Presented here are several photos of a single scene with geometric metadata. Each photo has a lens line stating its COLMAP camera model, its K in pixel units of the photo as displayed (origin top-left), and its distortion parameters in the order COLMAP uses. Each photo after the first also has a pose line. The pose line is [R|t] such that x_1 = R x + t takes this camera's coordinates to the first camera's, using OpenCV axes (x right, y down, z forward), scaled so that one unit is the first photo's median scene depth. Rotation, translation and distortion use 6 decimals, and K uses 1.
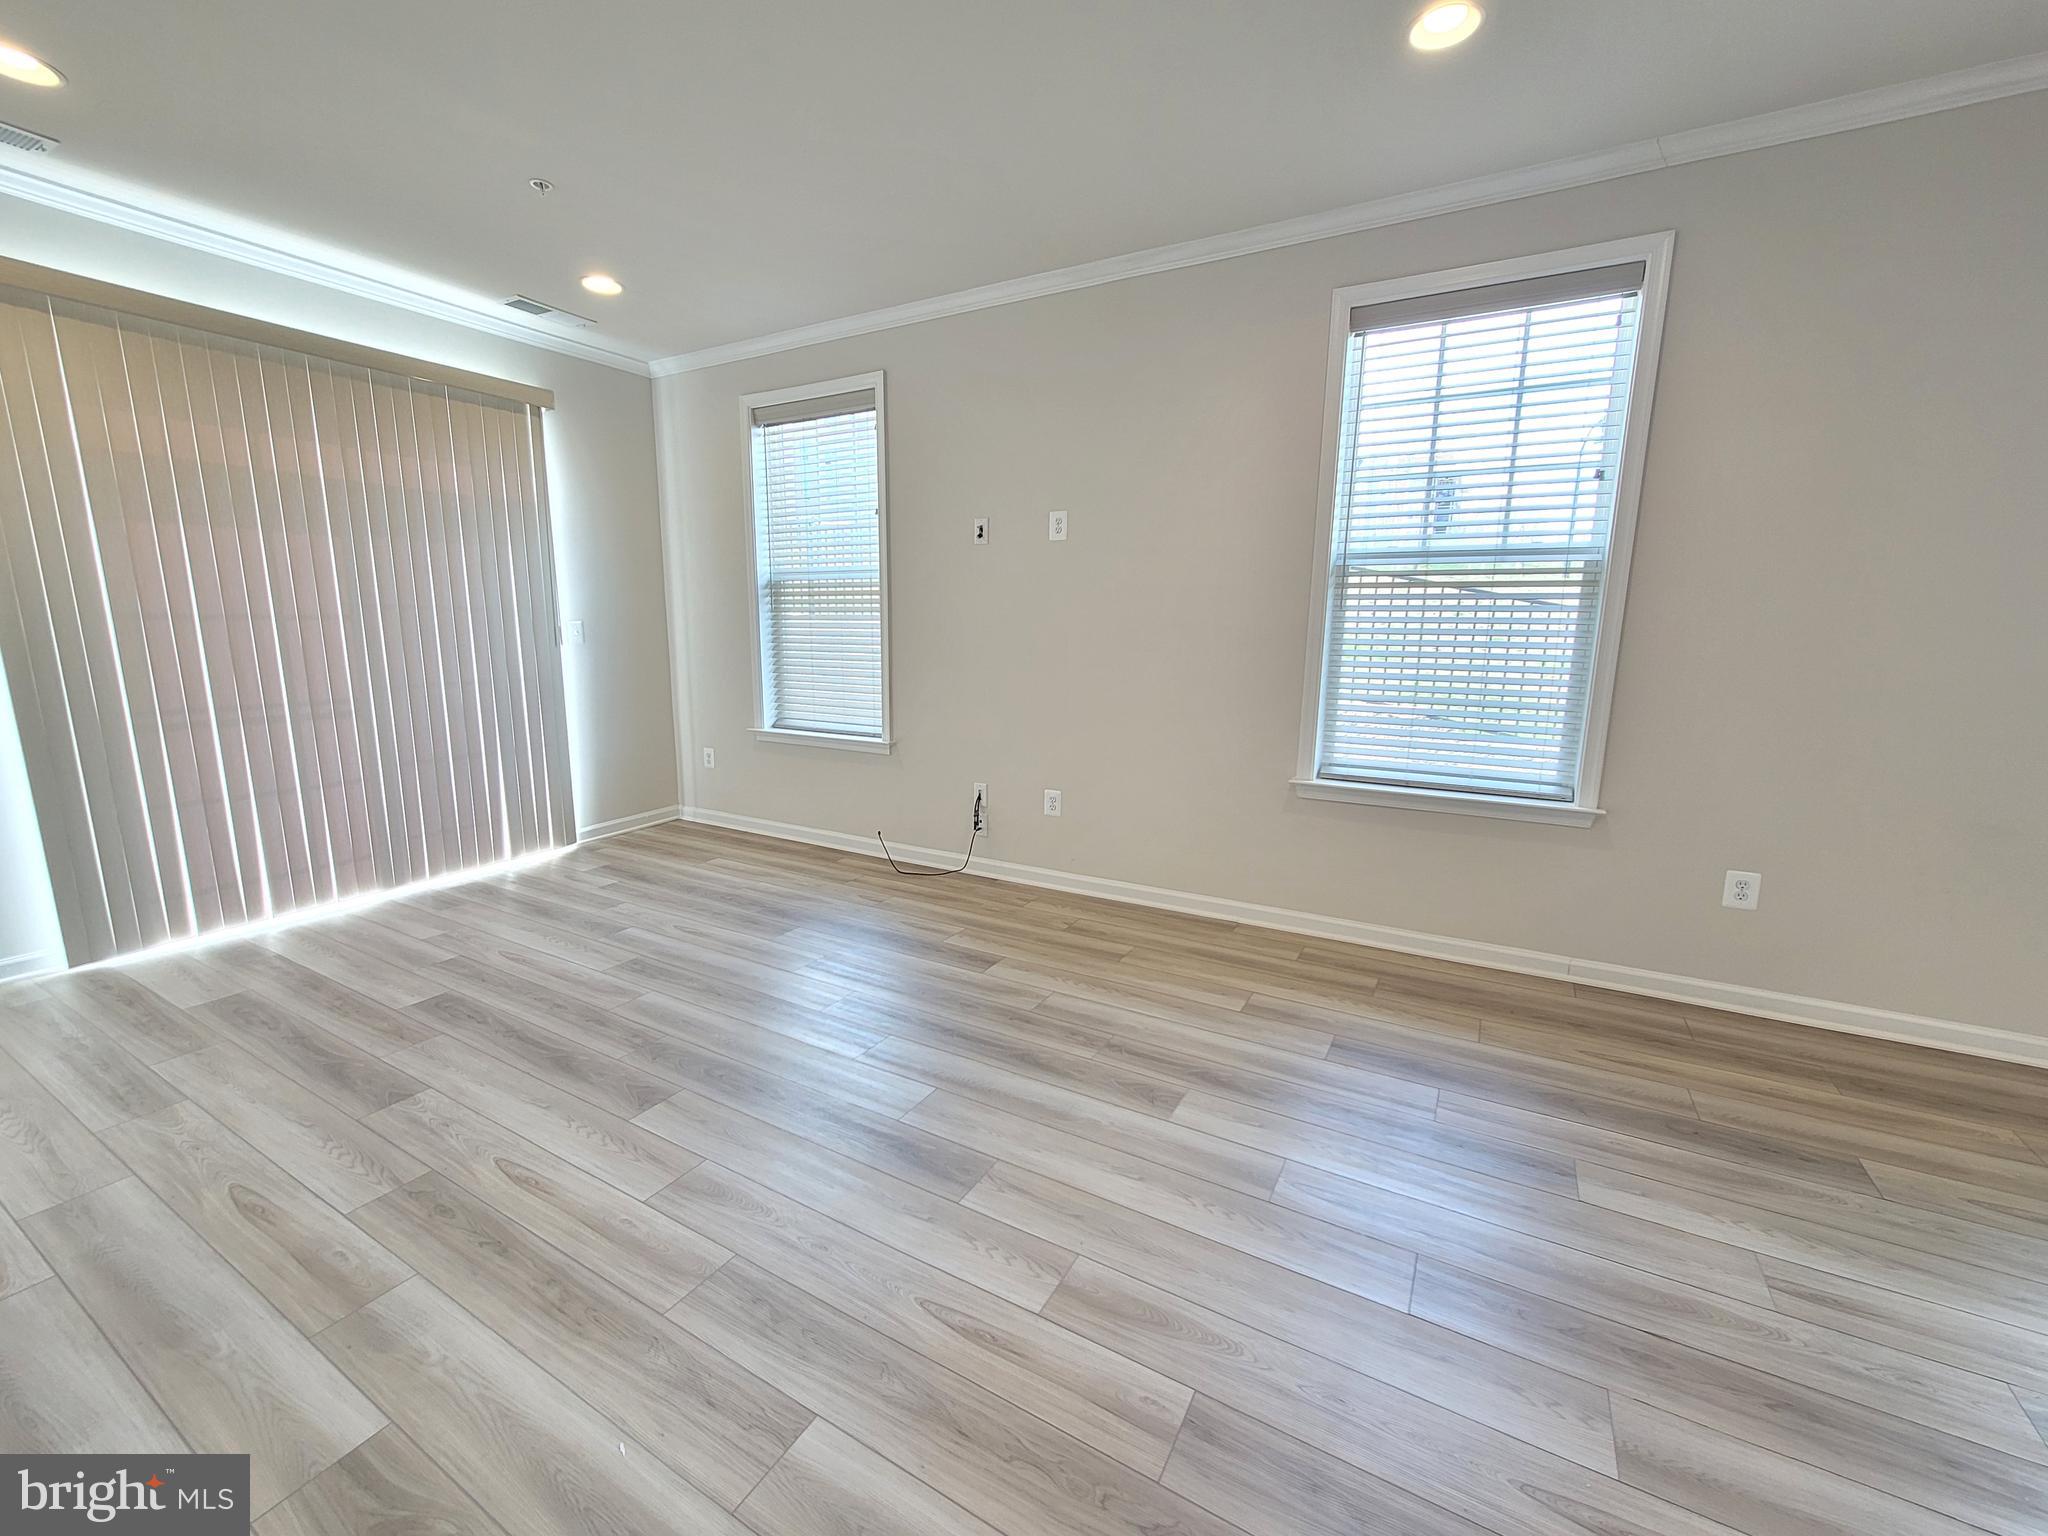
lens RADIAL K [[833.4, 0, 1009.0], [0, 833.4, 772.4], [0, 0, 1]] dist [-0.008145, 0.005317]
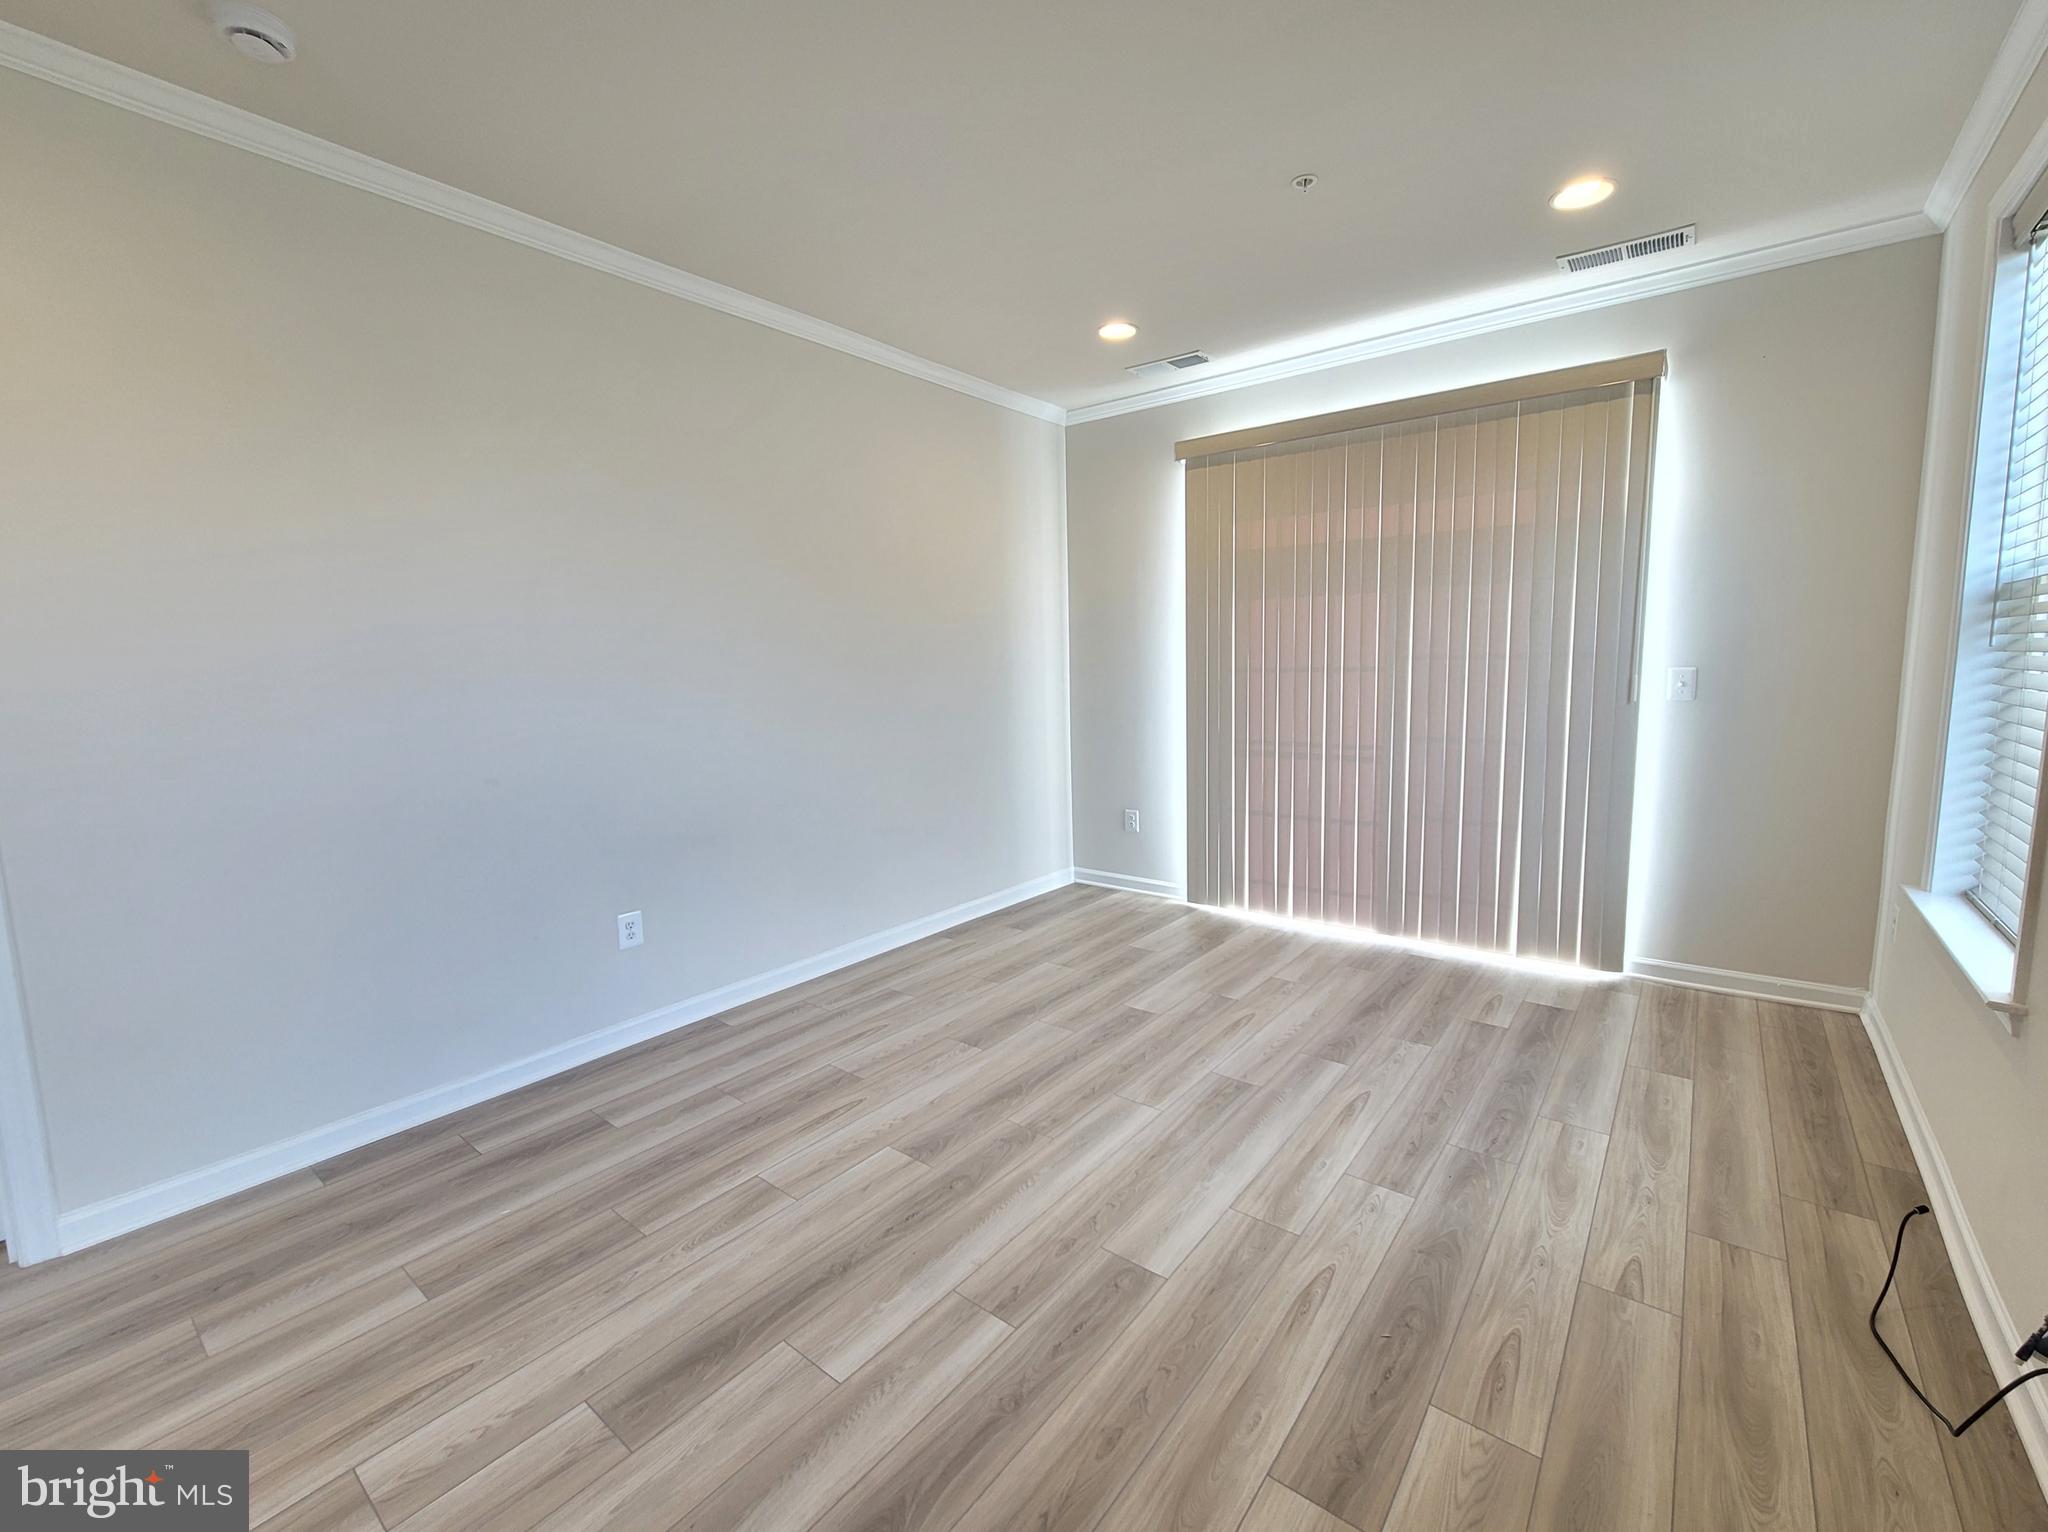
lens RADIAL K [[857.7, 0, 1053.6], [0, 857.7, 764.5], [0, 0, 1]] dist [0.000608, -0.000129]
pose [[-0.124021, 0.118611, -0.985165, 0.412521], [-0.158384, 0.977735, 0.137656, -0.189563], [0.979558, 0.173107, -0.102473, 0.908033]]
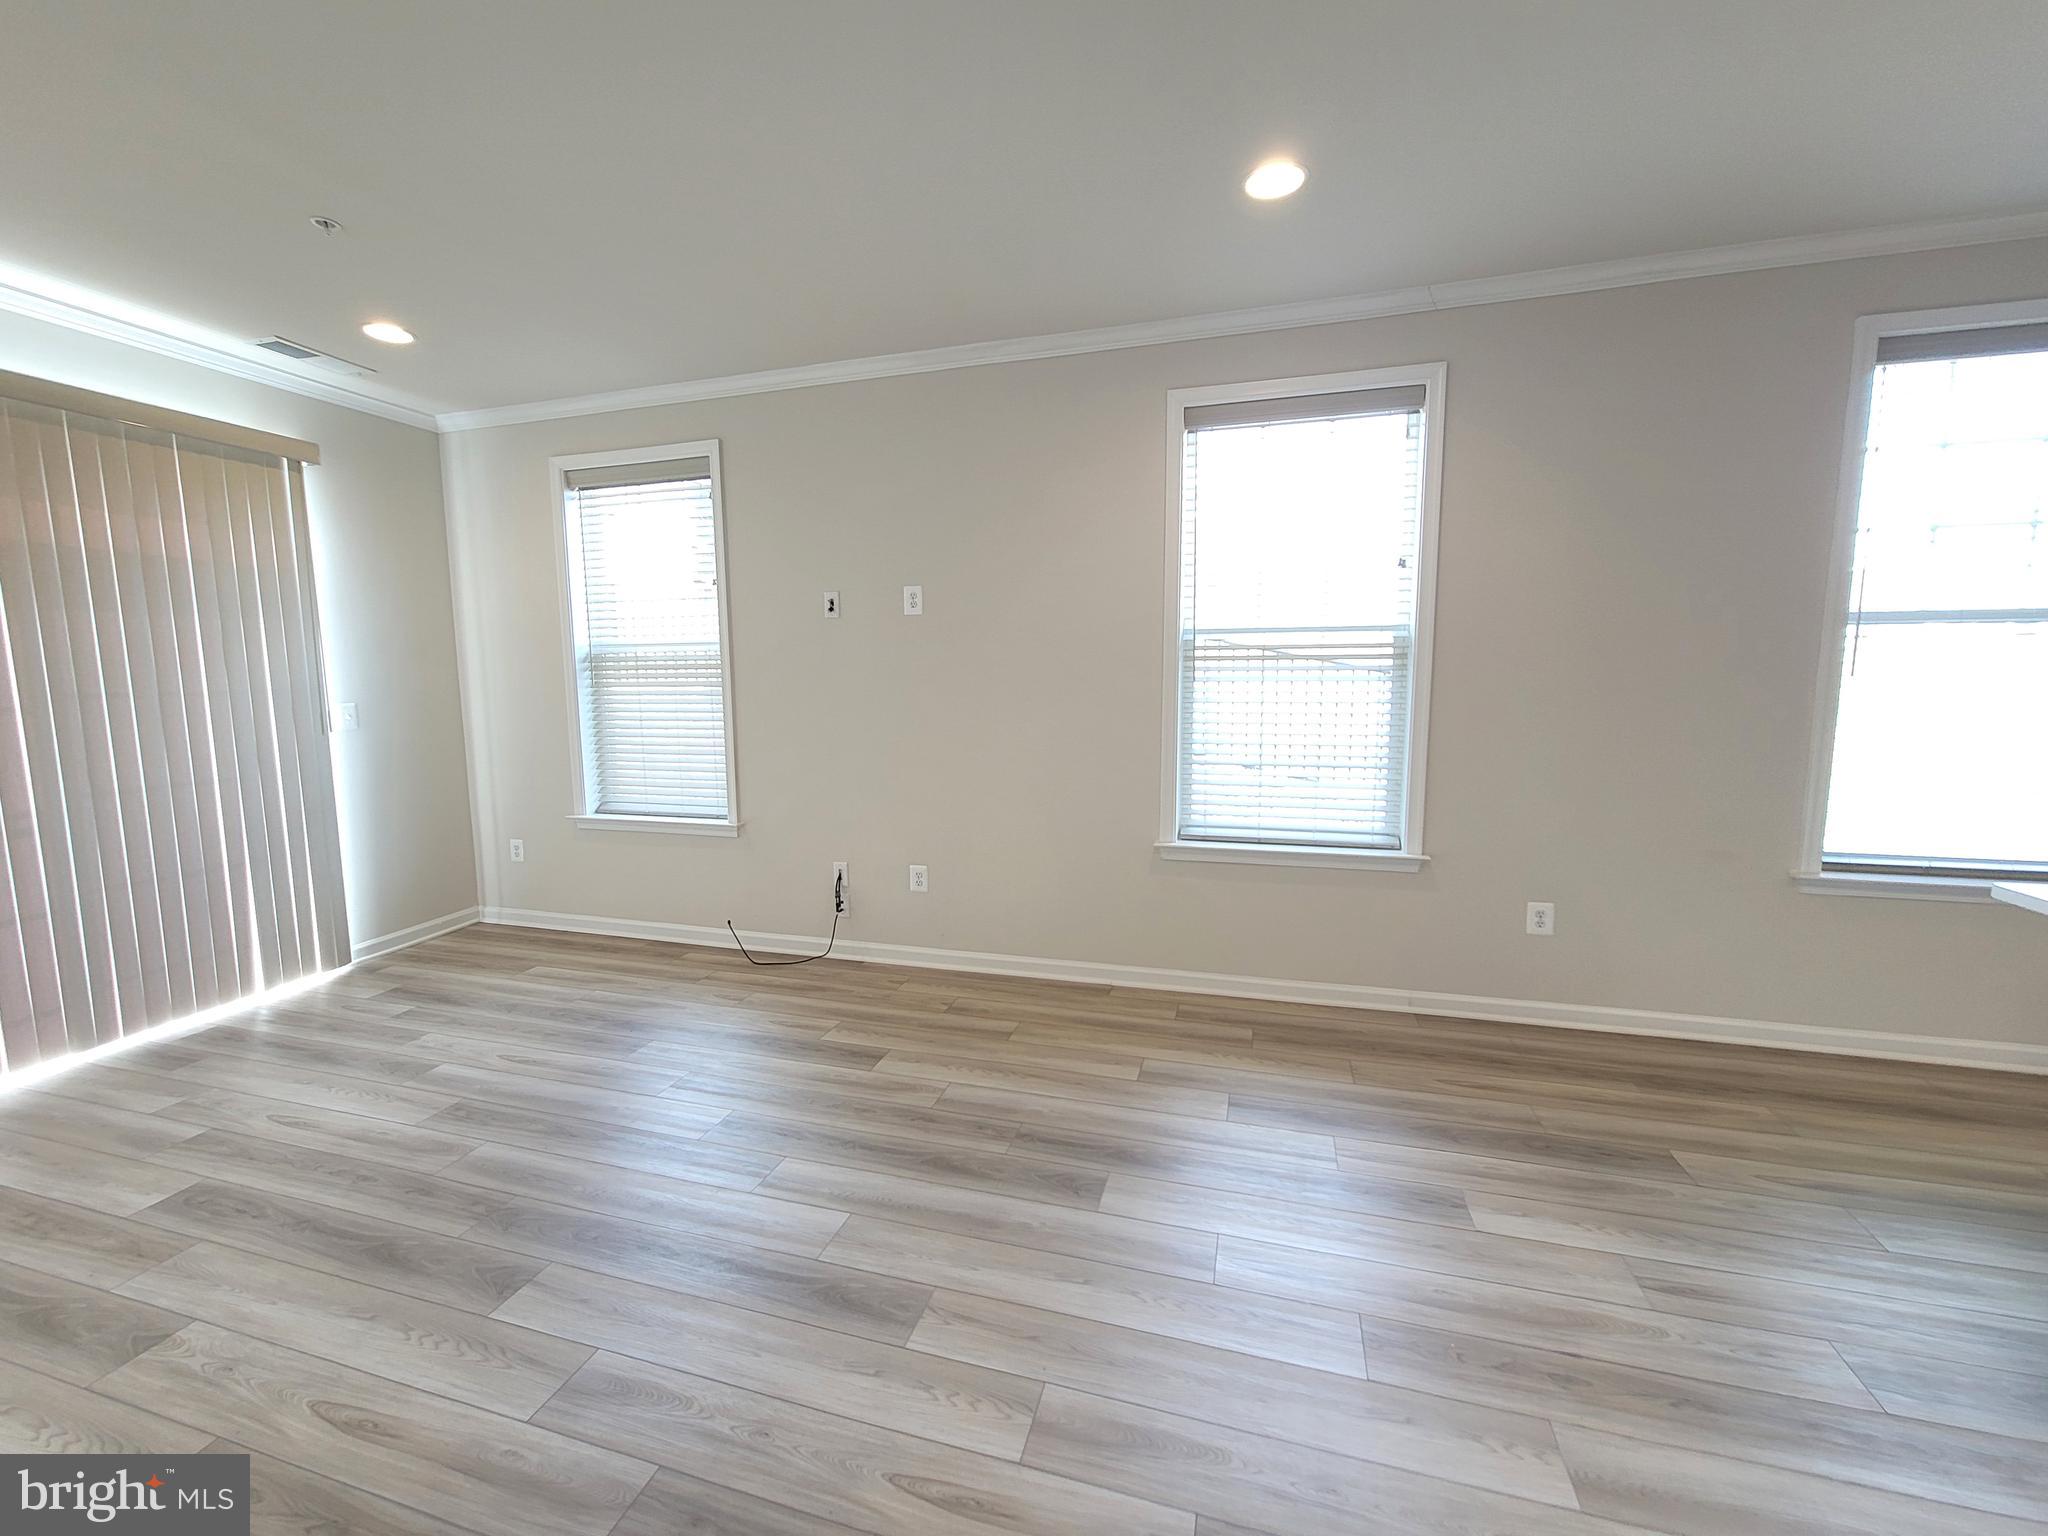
lens RADIAL K [[833.4, 0, 1009.0], [0, 833.4, 772.4], [0, 0, 1]] dist [-0.008145, 0.005317]
pose [[0.973298, -0.044866, 0.225118, -0.080070], [0.058689, 0.996755, -0.055087, -0.036968], [-0.221916, 0.066828, 0.972773, 0.023606]]
